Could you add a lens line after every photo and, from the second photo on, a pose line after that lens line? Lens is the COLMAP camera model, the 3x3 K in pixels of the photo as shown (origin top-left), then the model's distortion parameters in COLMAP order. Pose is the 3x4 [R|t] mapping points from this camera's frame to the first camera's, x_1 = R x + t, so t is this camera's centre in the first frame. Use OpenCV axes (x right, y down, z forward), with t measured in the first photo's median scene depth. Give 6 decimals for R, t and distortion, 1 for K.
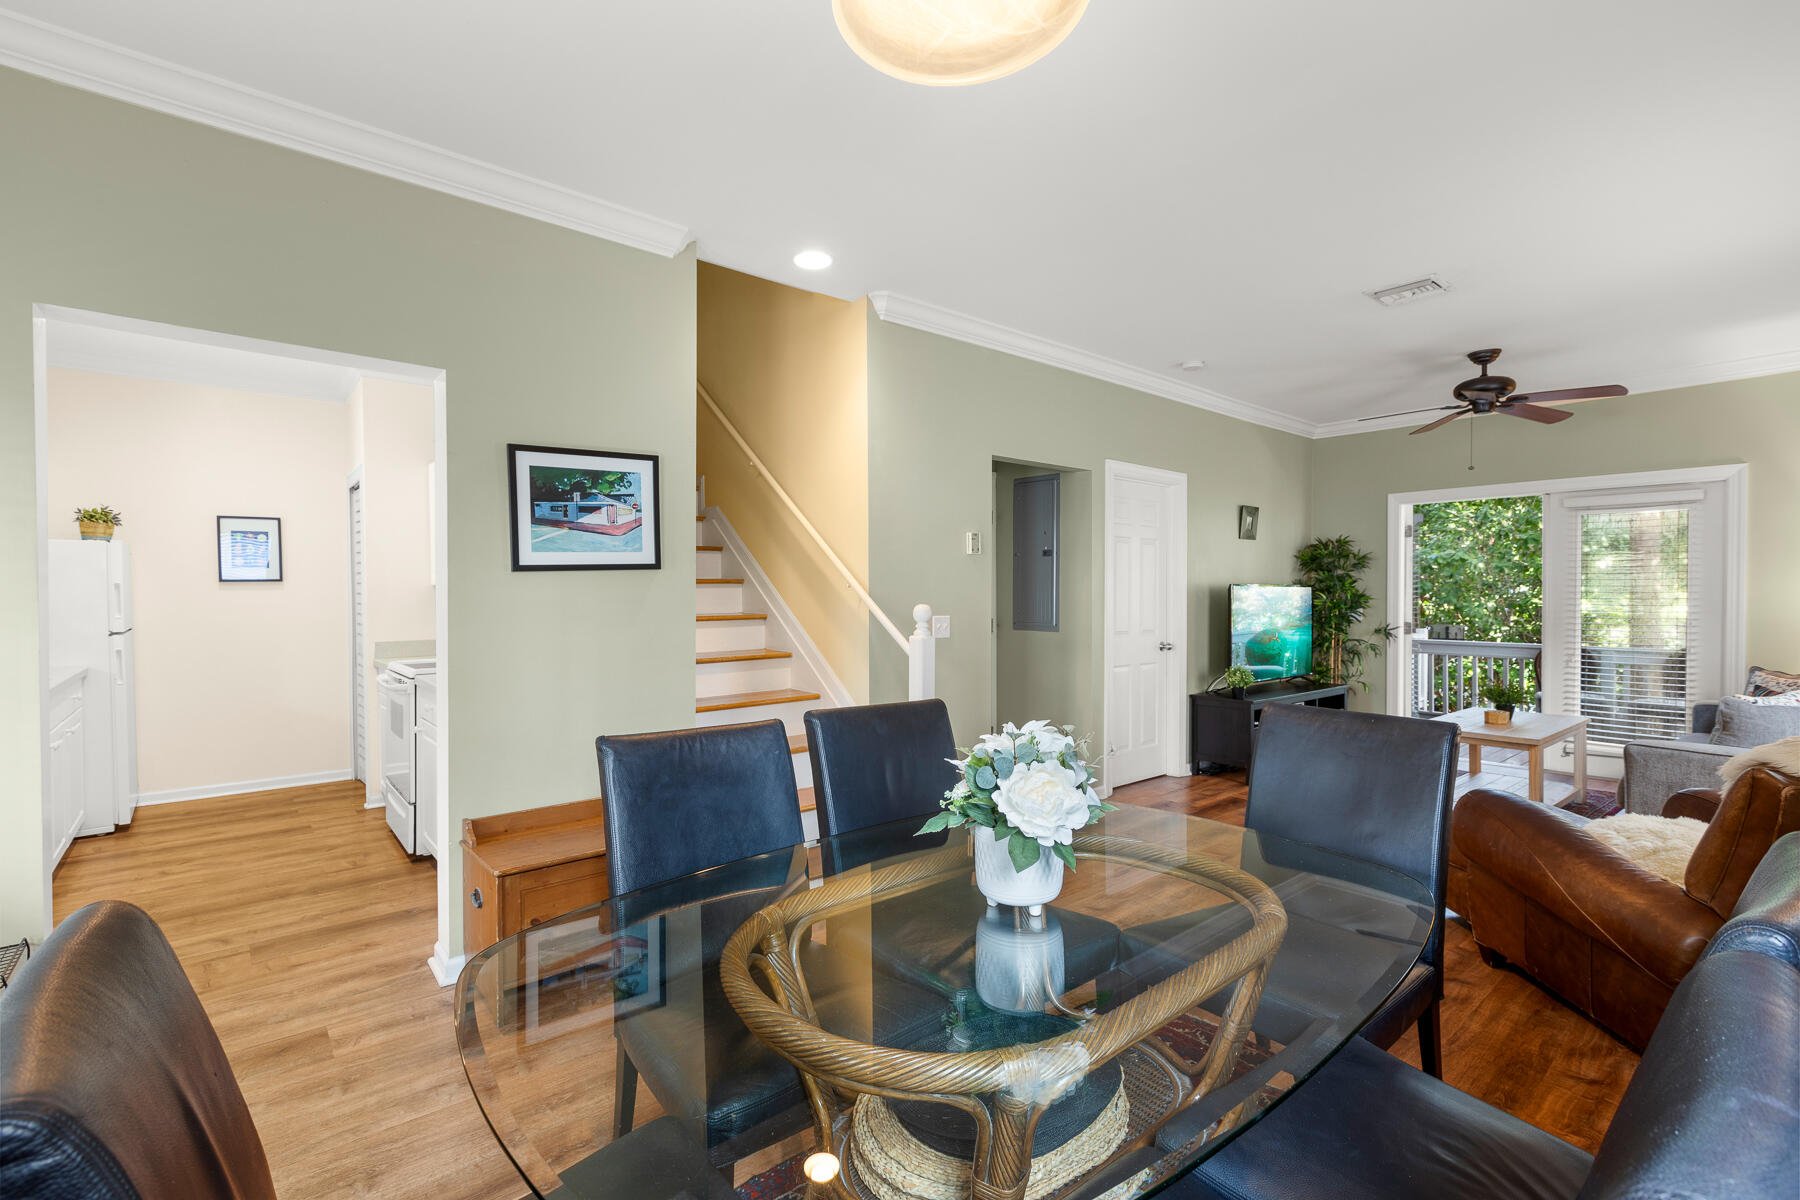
lens RADIAL K [[798.4, 0, 896.1], [0, 798.4, 602.1], [0, 0, 1]] dist [0.000724, 0.000028]
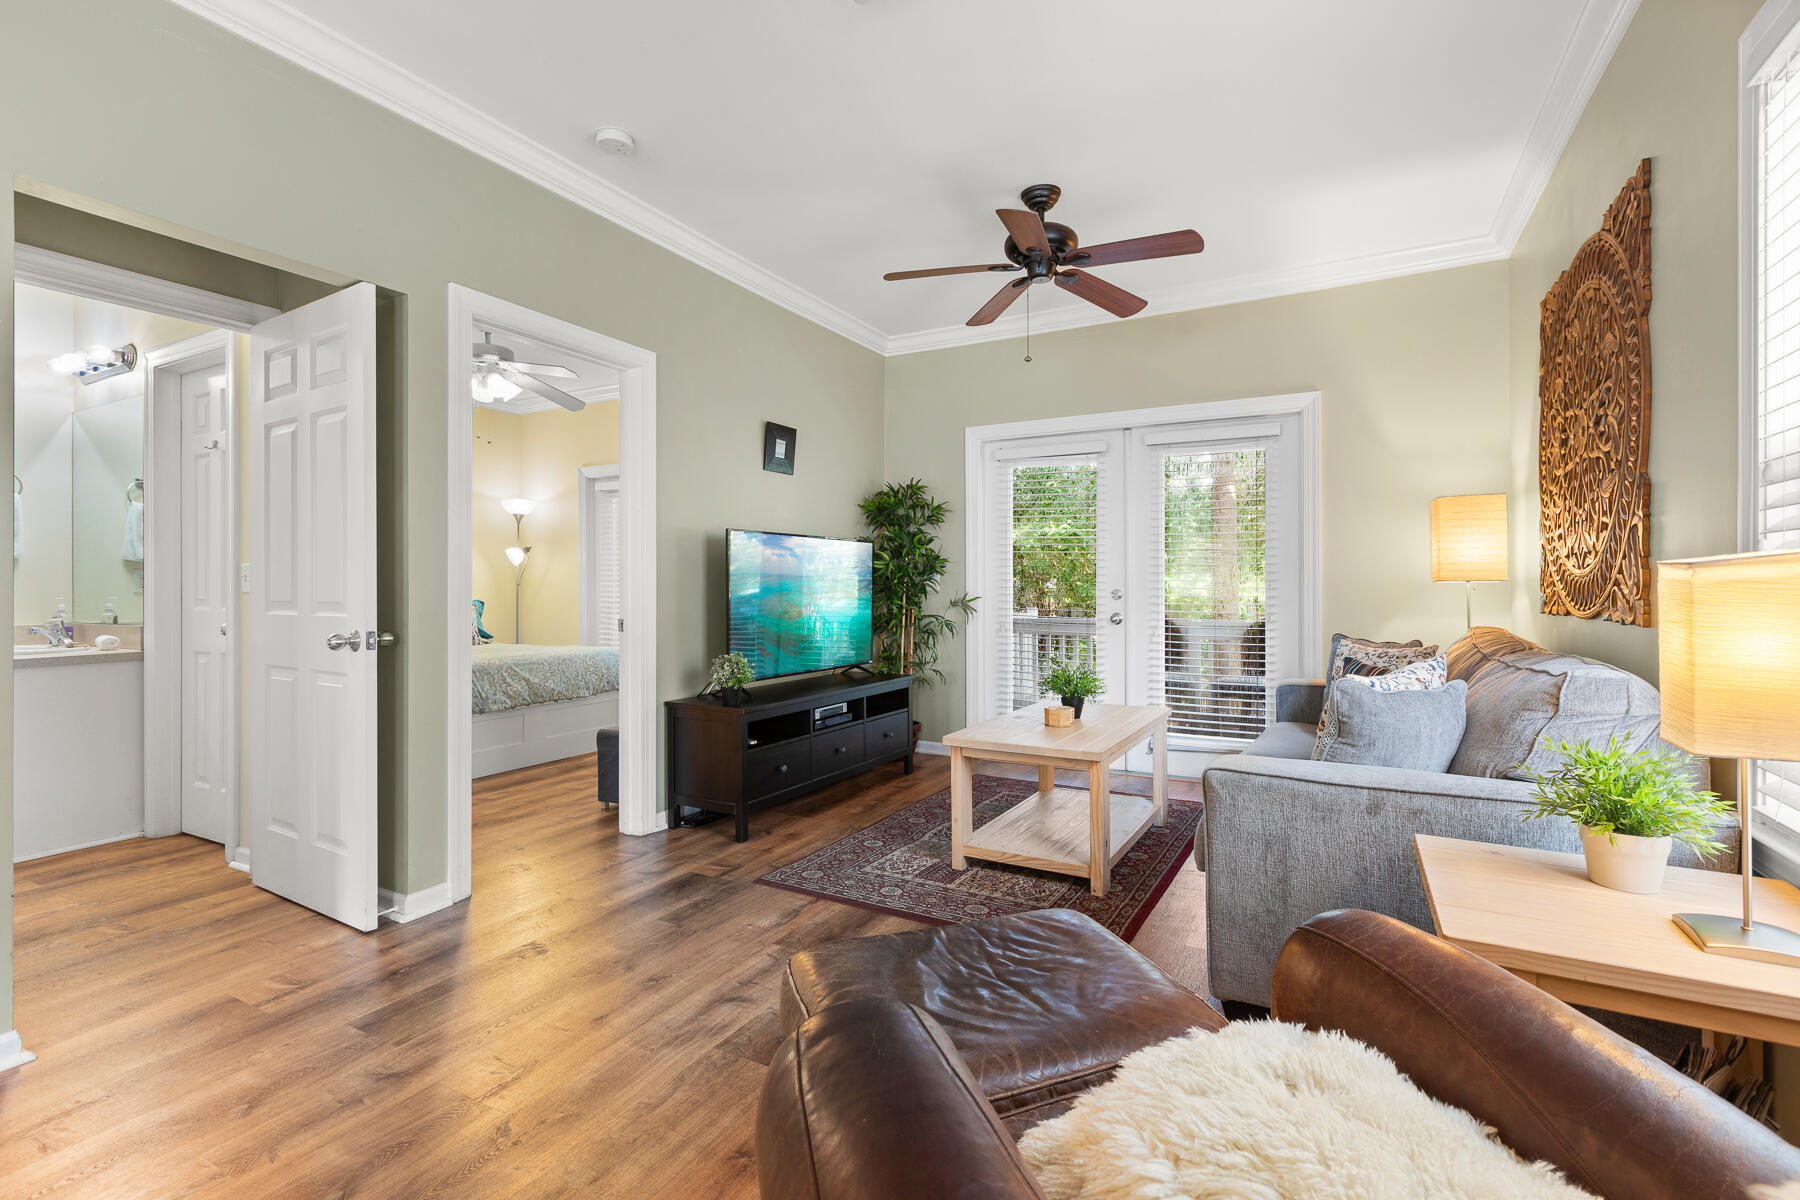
lens RADIAL K [[812.1, 0, 897.9], [0, 812.1, 585.4], [0, 0, 1]] dist [-0.001138, 0.000052]
pose [[0.931238, 0.000165, 0.364411, 0.357876], [0.004936, 0.999902, -0.013064, 0.038690], [-0.364378, 0.013965, 0.931147, 0.388049]]
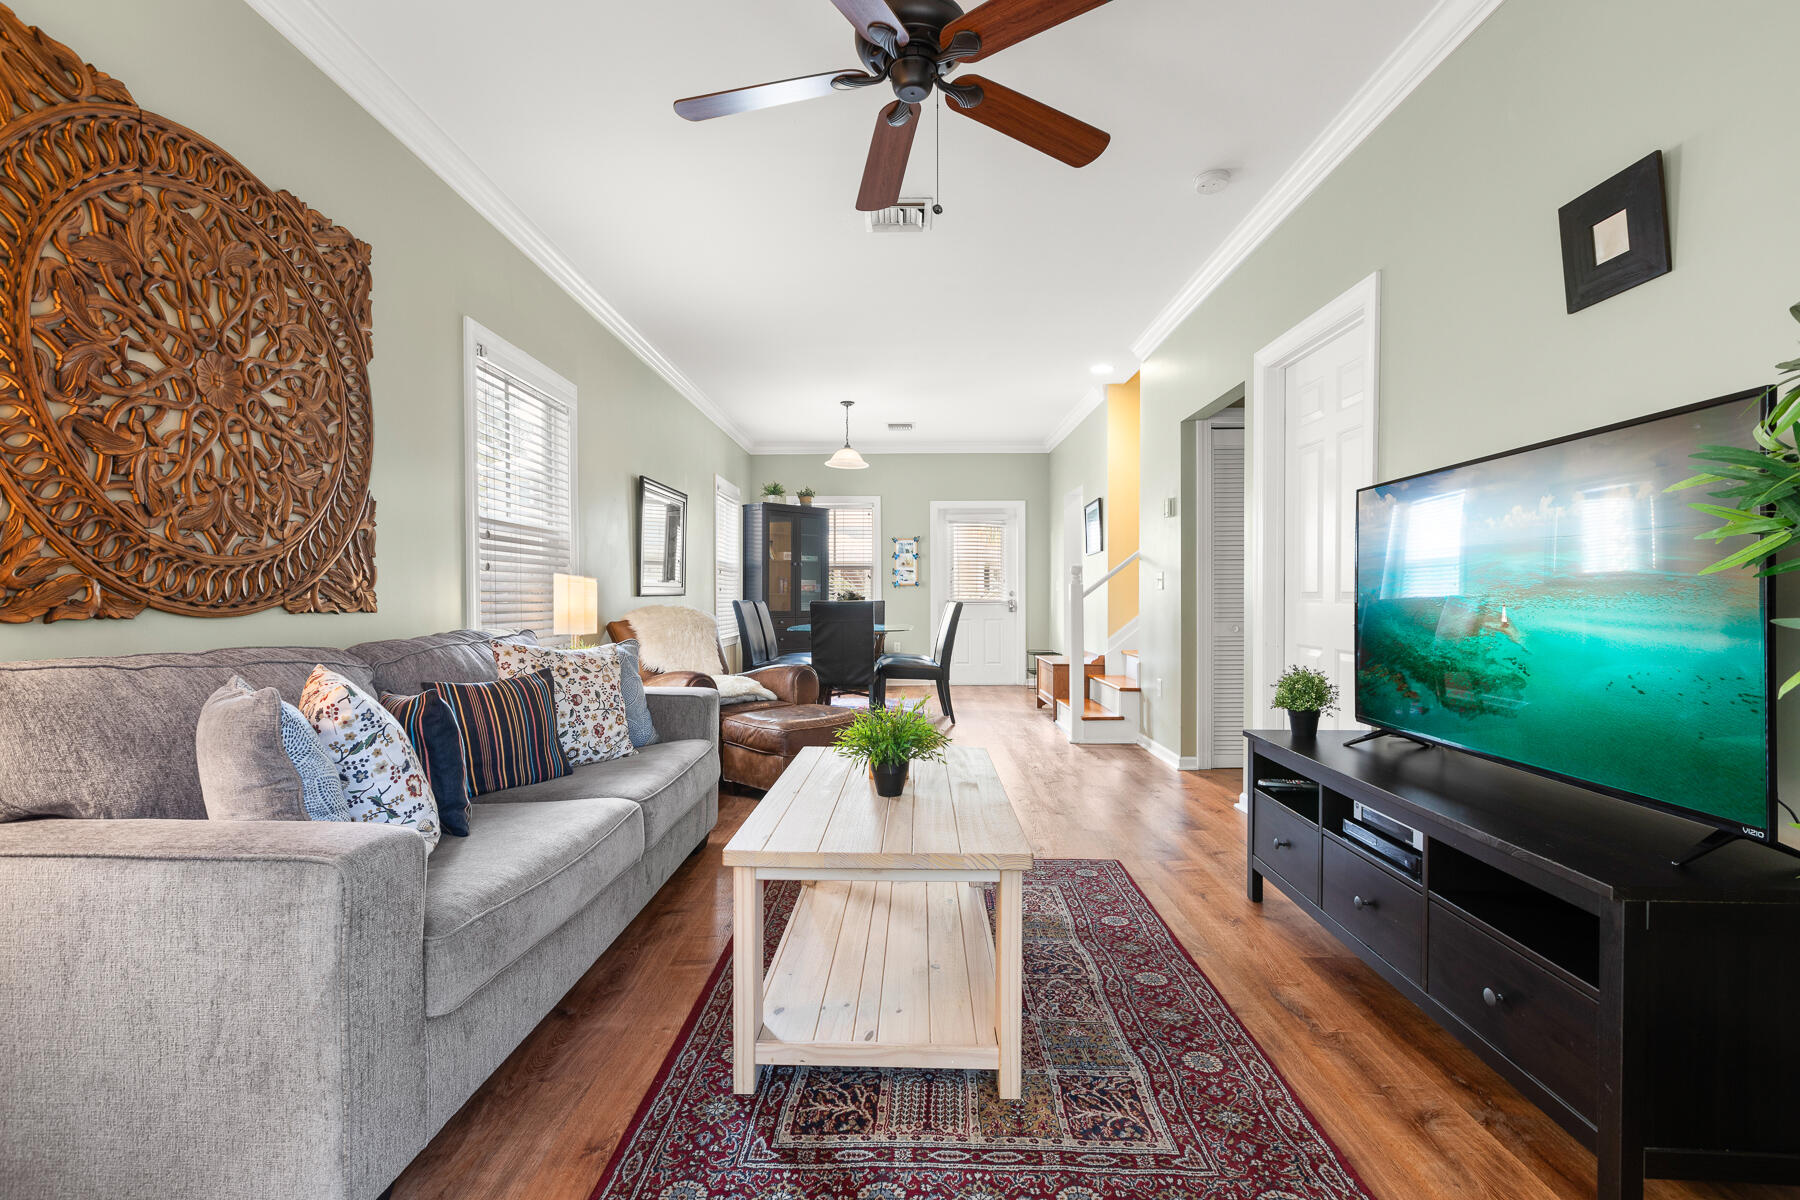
lens RADIAL K [[816.4, 0, 867.9], [0, 816.4, 602.6], [0, 0, 1]] dist [0.000614, 0.000036]
pose [[-0.673645, 0.012699, -0.738946, 1.087198], [-0.005530, 0.999738, 0.022221, 0.036890], [0.739035, 0.019055, -0.673398, 1.286258]]
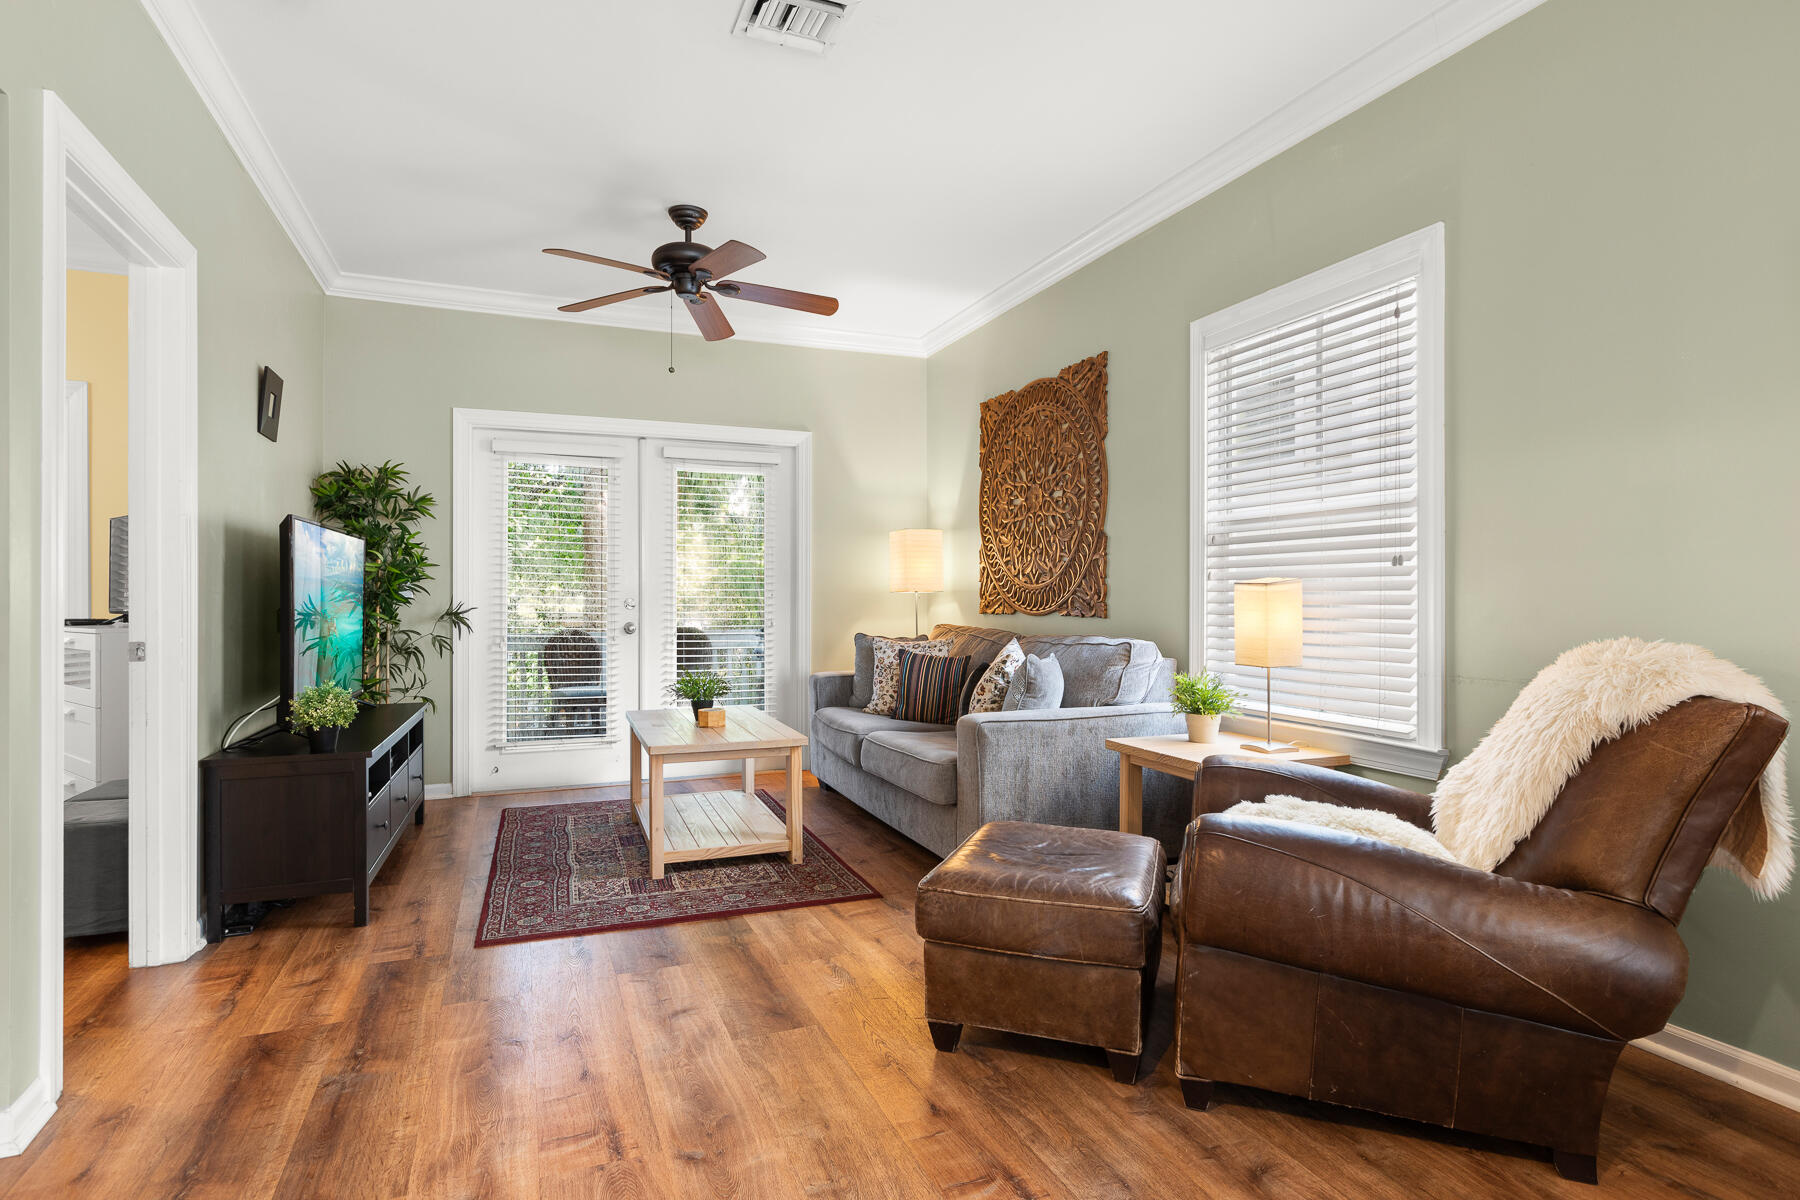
lens RADIAL K [[917.2, 0, 900.0], [0, 917.2, 600.0], [0, 0, 1]] dist [-0.003872, 0.000475]
pose [[0.305051, -0.002053, 0.952334, 0.010281], [0.011781, 0.999929, -0.001618, 0.039348], [-0.952263, 0.011713, 0.305054, 0.567912]]
